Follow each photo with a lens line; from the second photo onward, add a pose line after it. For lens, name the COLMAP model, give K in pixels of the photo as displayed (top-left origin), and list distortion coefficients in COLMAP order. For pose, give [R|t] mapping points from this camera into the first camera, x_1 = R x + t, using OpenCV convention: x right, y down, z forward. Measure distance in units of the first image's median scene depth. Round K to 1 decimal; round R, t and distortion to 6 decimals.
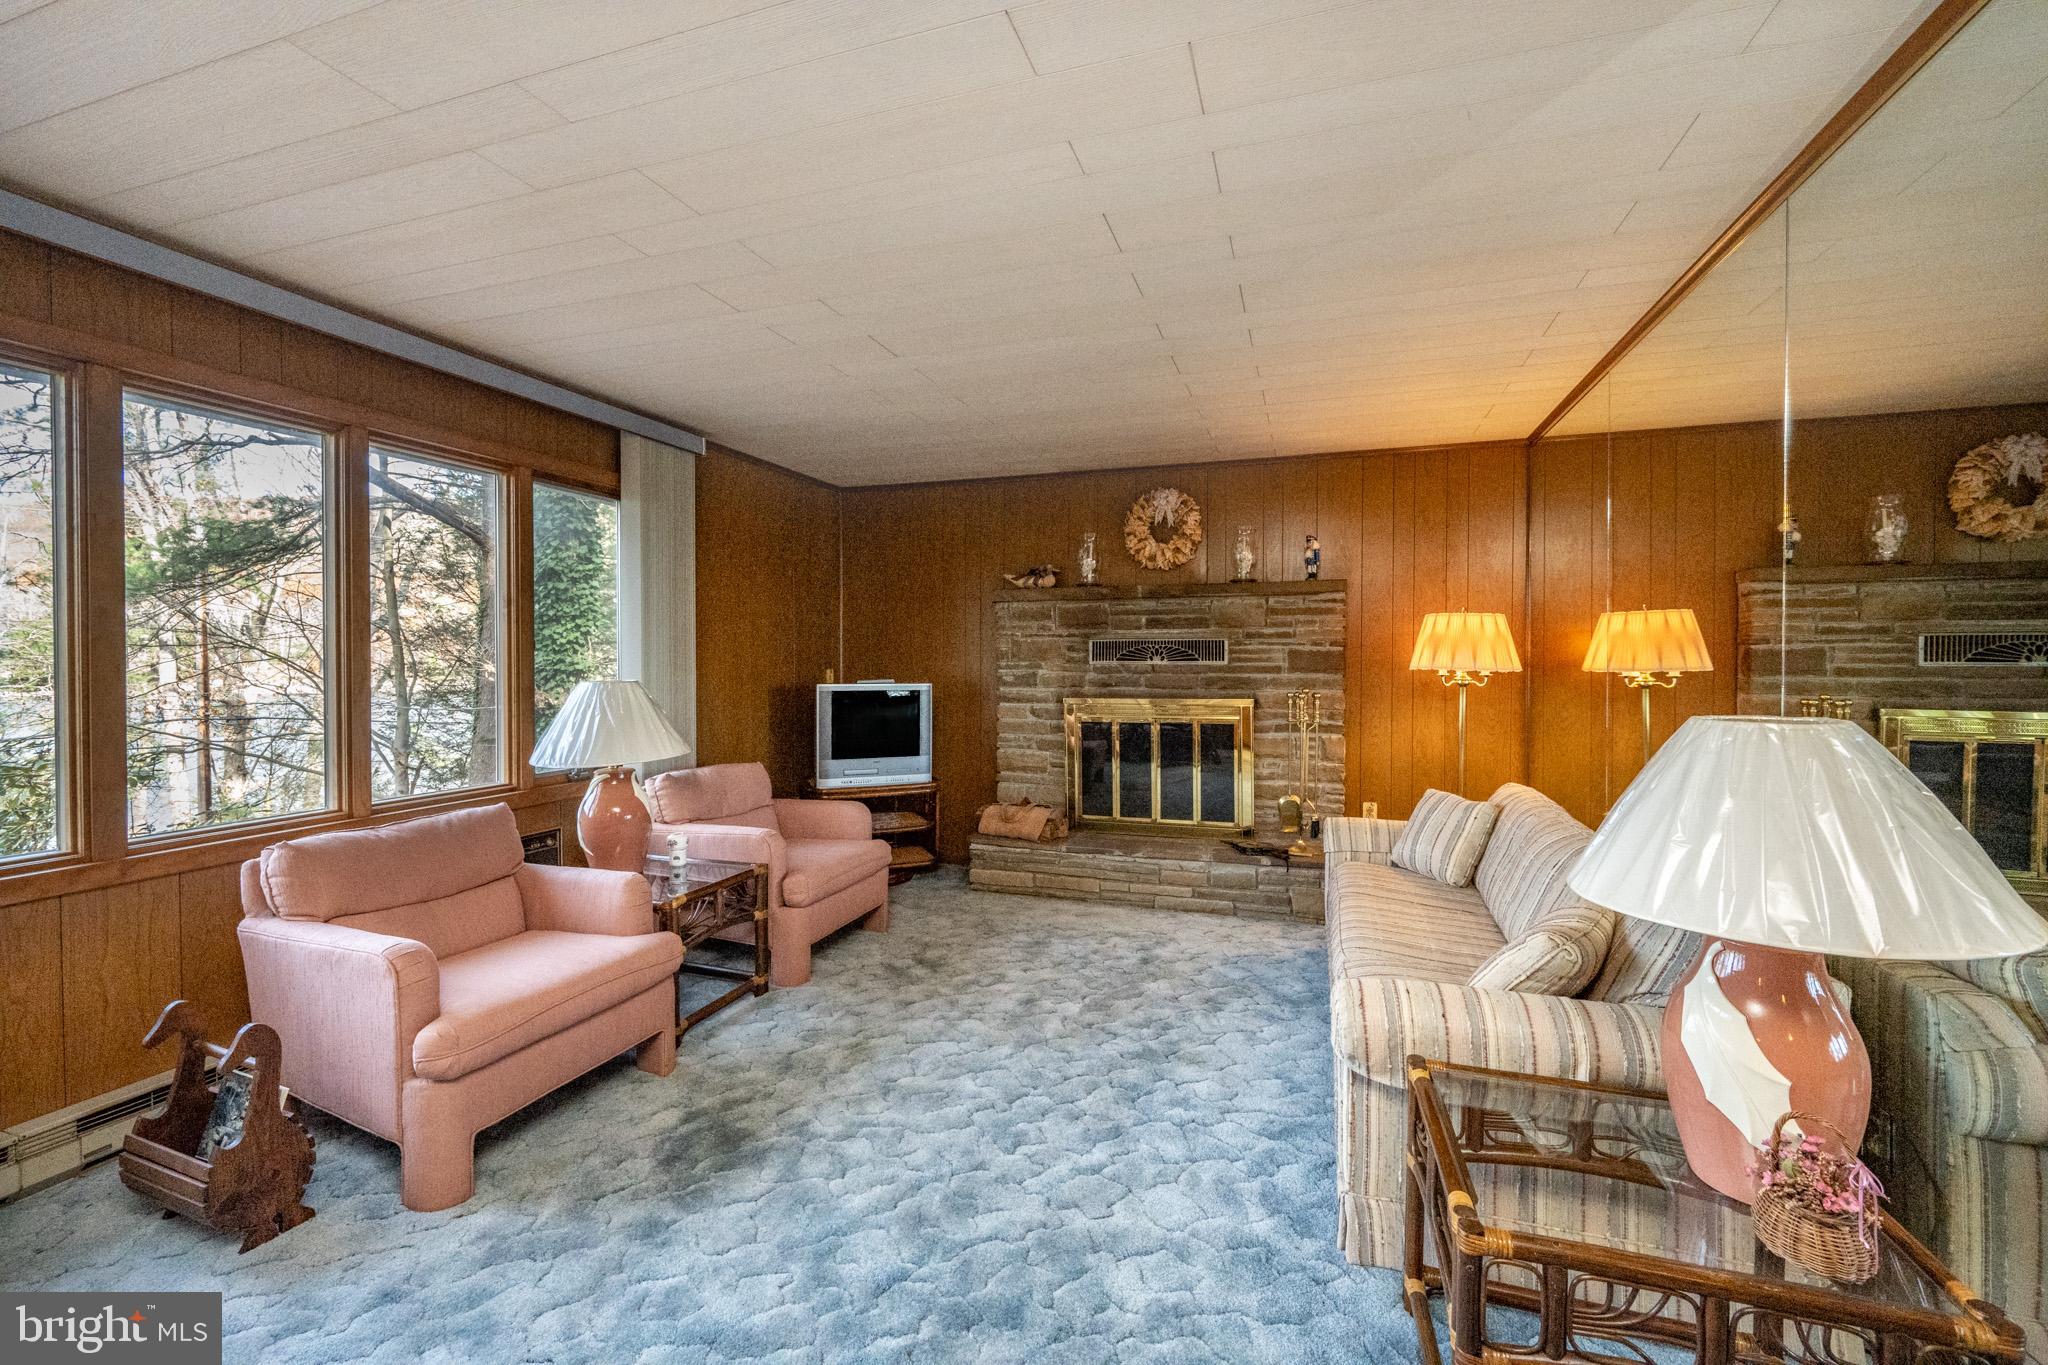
lens RADIAL K [[841.3, 0, 1029.9], [0, 841.3, 668.2], [0, 0, 1]] dist [-0.001452, 0.000016]
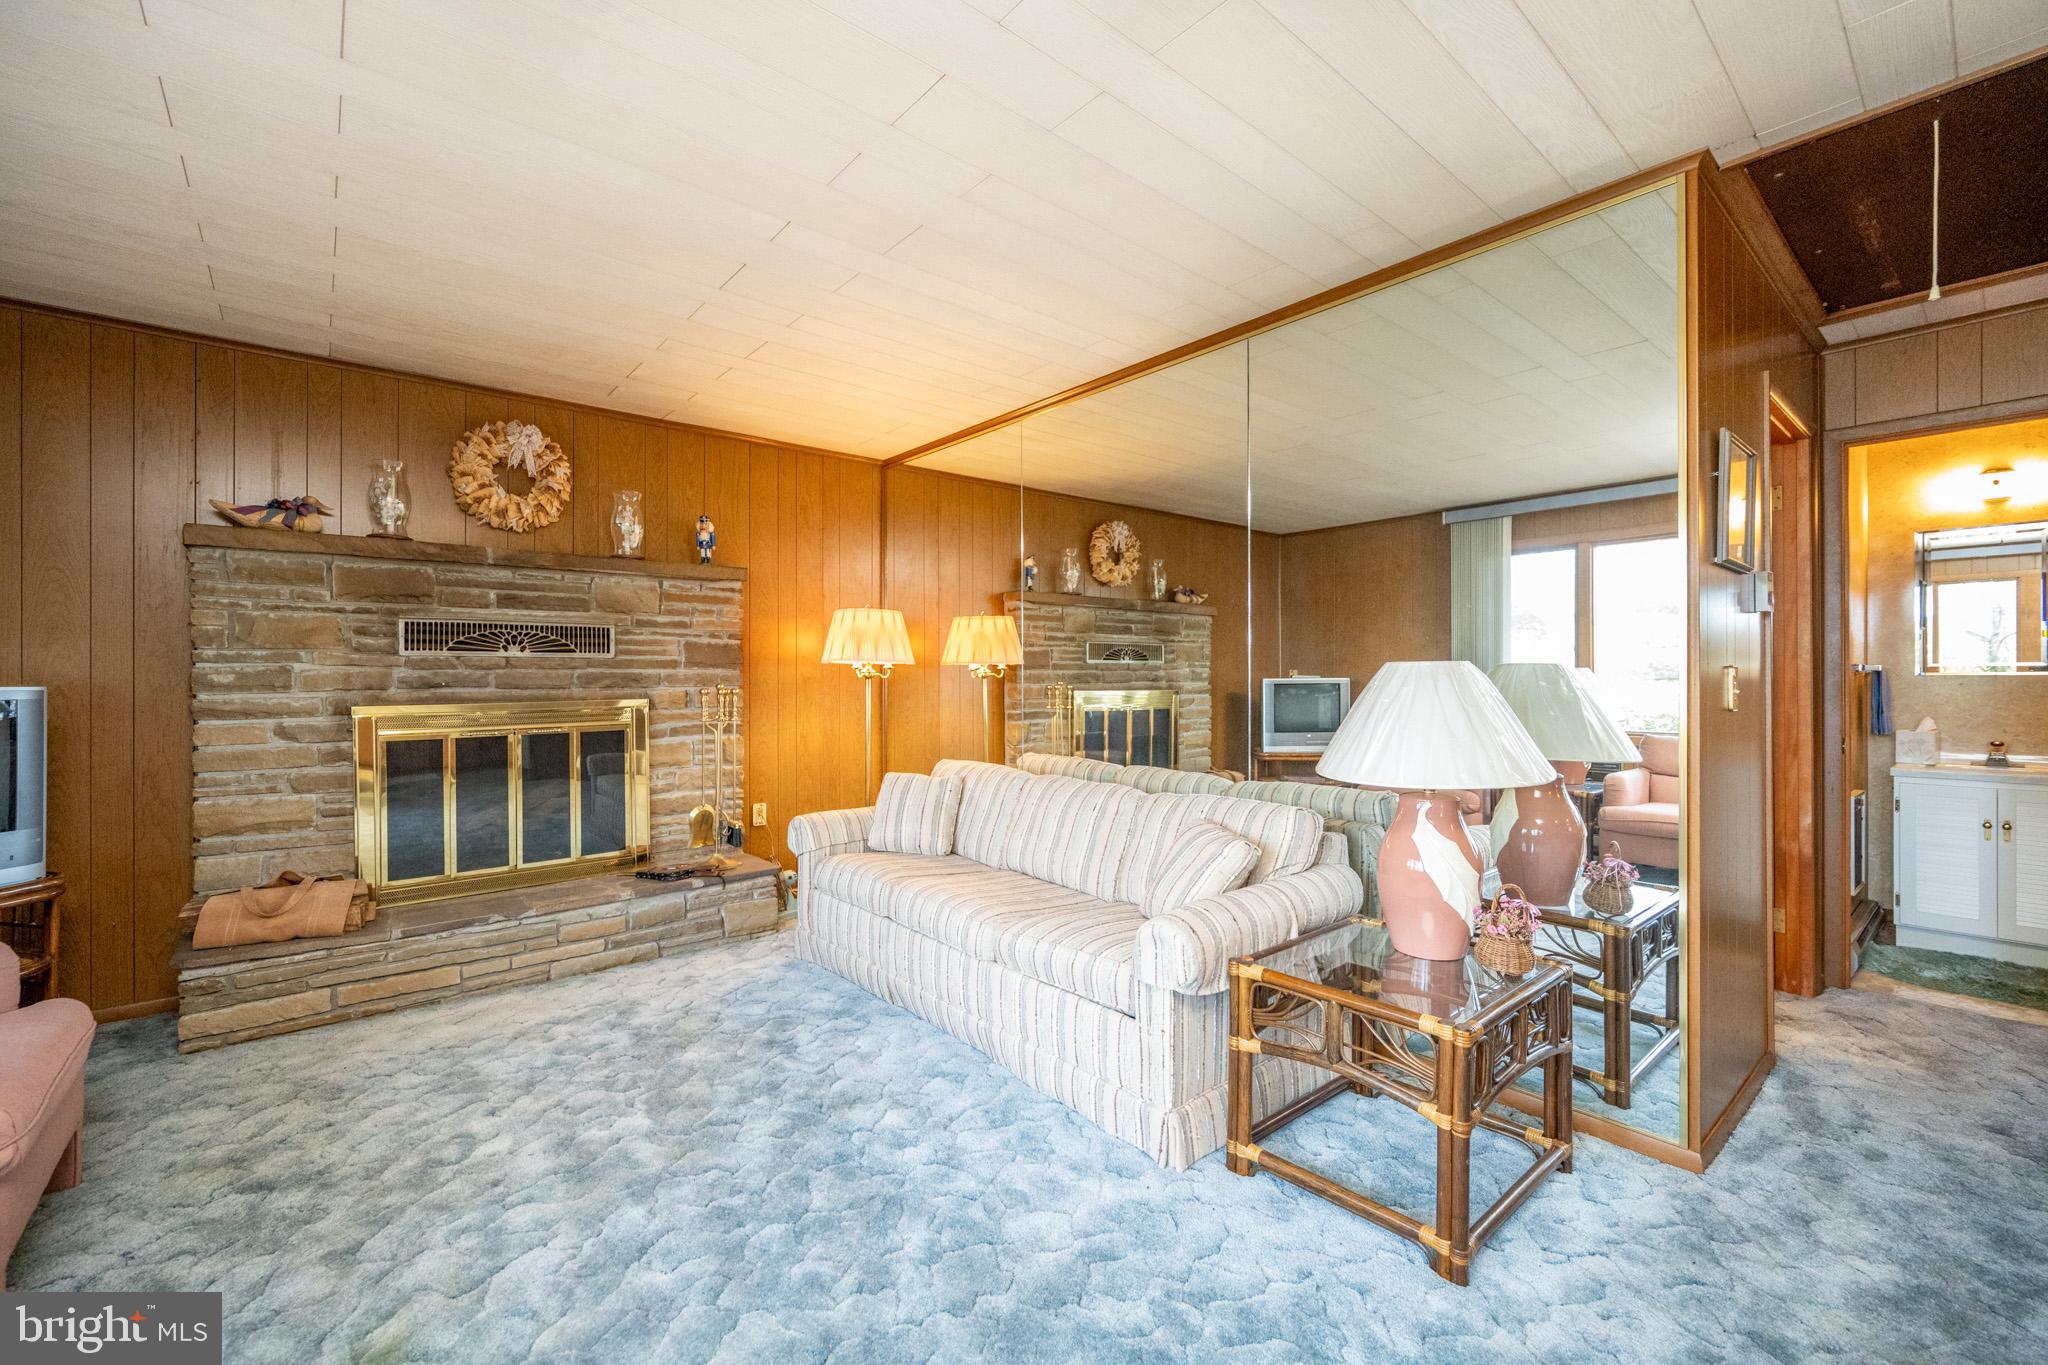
lens RADIAL K [[852.7, 0, 1024.0], [0, 852.7, 682.5], [0, 0, 1]] dist [-0.001803, -0.000195]
pose [[0.520367, -0.007583, 0.853909, -0.294538], [0.014789, 0.999891, -0.000134, 0.028485], [-0.853815, 0.012698, 0.520422, 0.257104]]
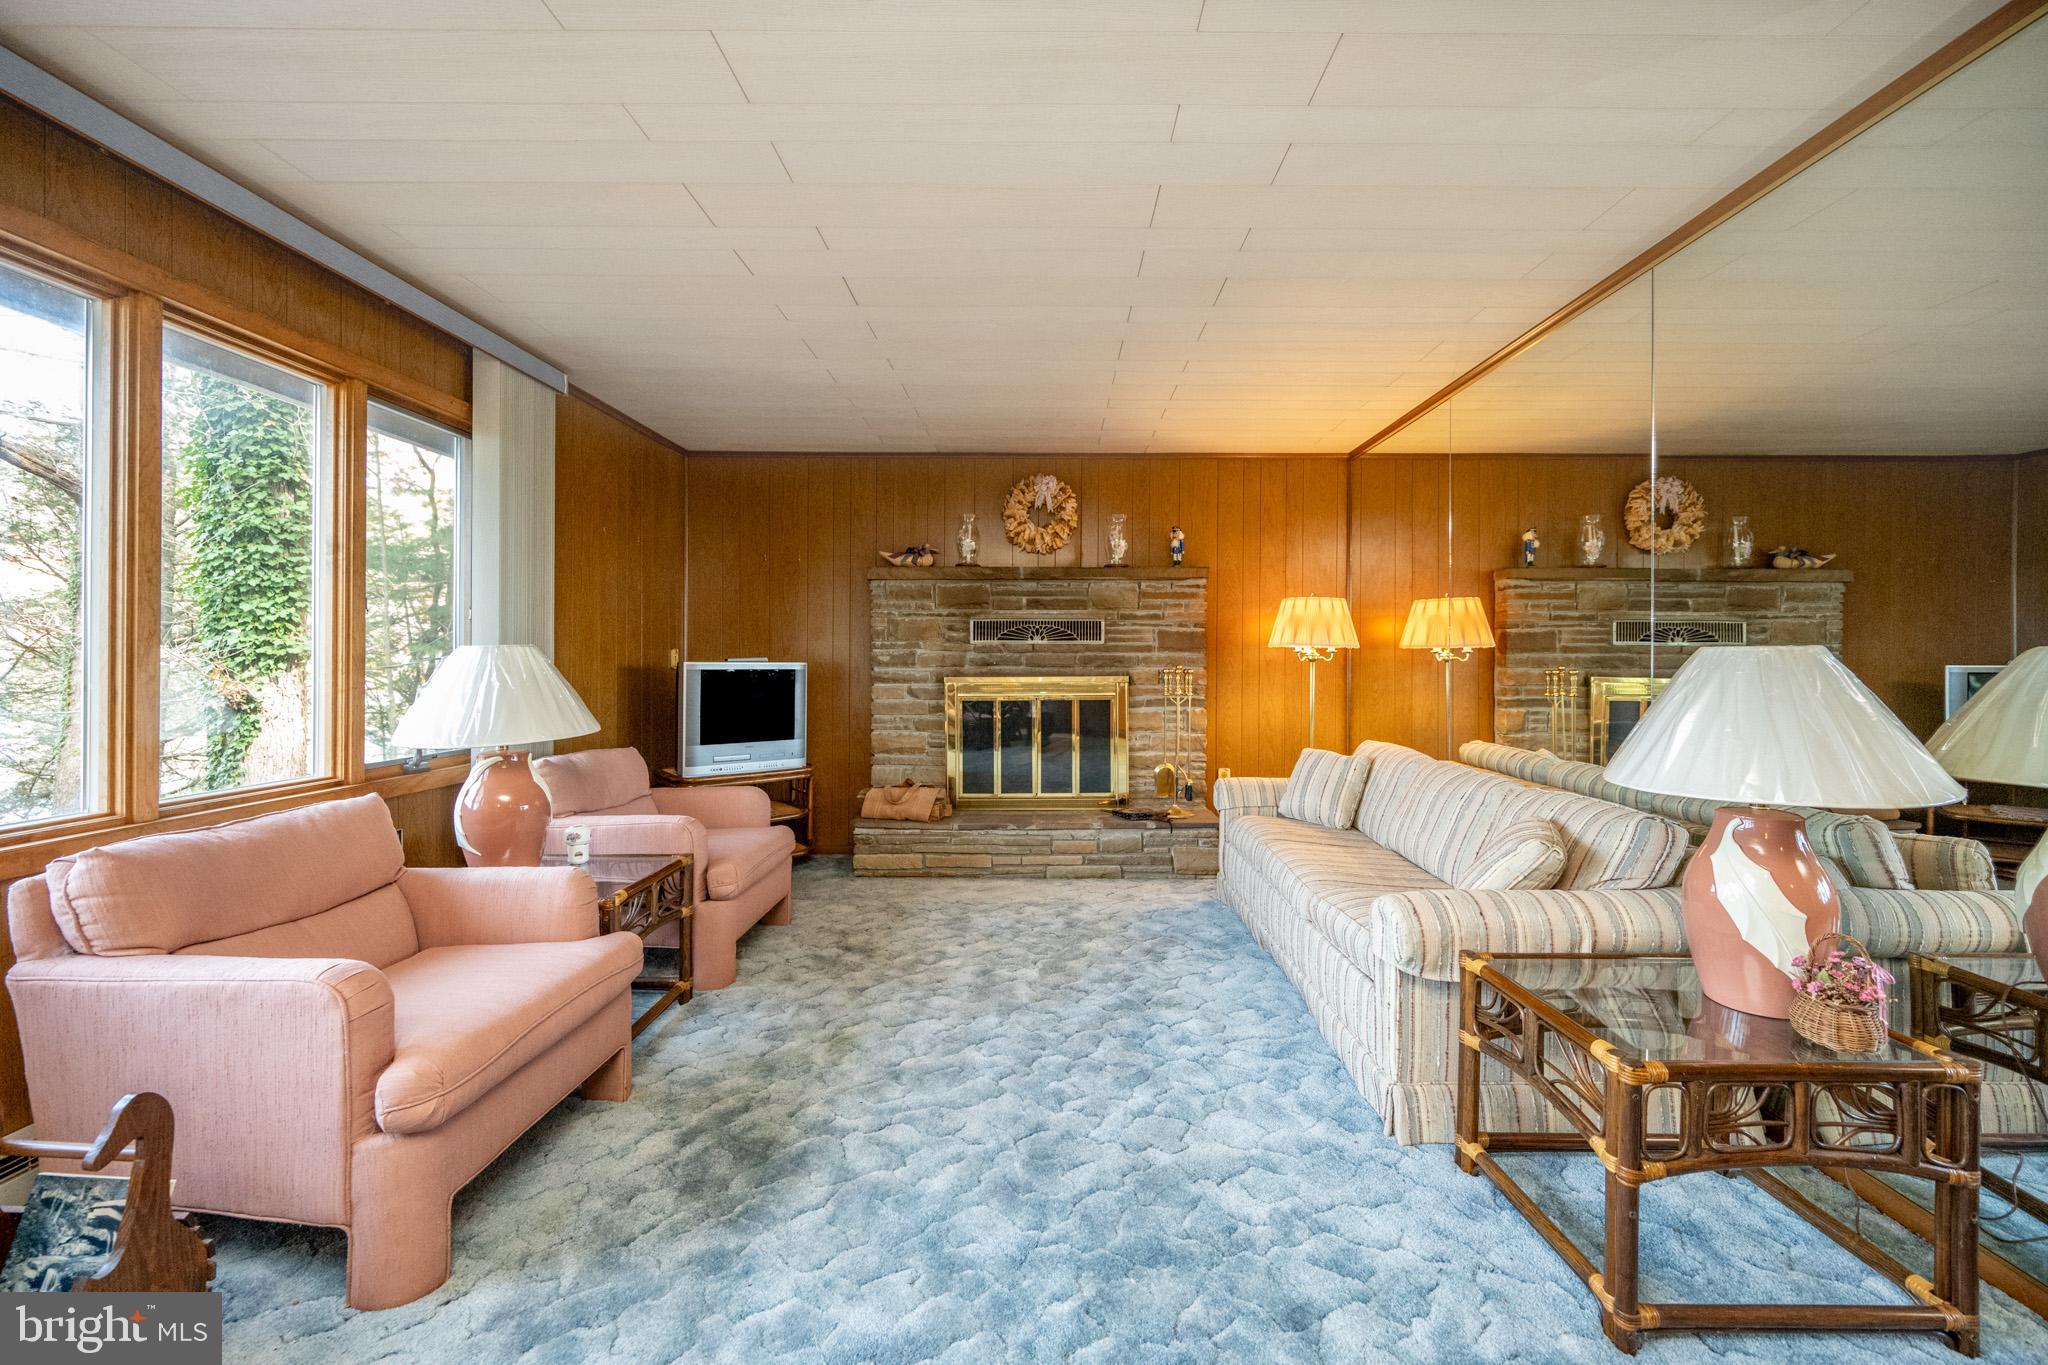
lens RADIAL K [[822.9, 0, 1042.3], [0, 822.9, 659.7], [0, 0, 1]] dist [-0.001252, 0.000066]
pose [[0.948493, 0.002052, 0.316791, -0.187403], [0.001436, 0.999941, -0.010777, 0.029608], [-0.316795, 0.010677, 0.948434, 0.043566]]
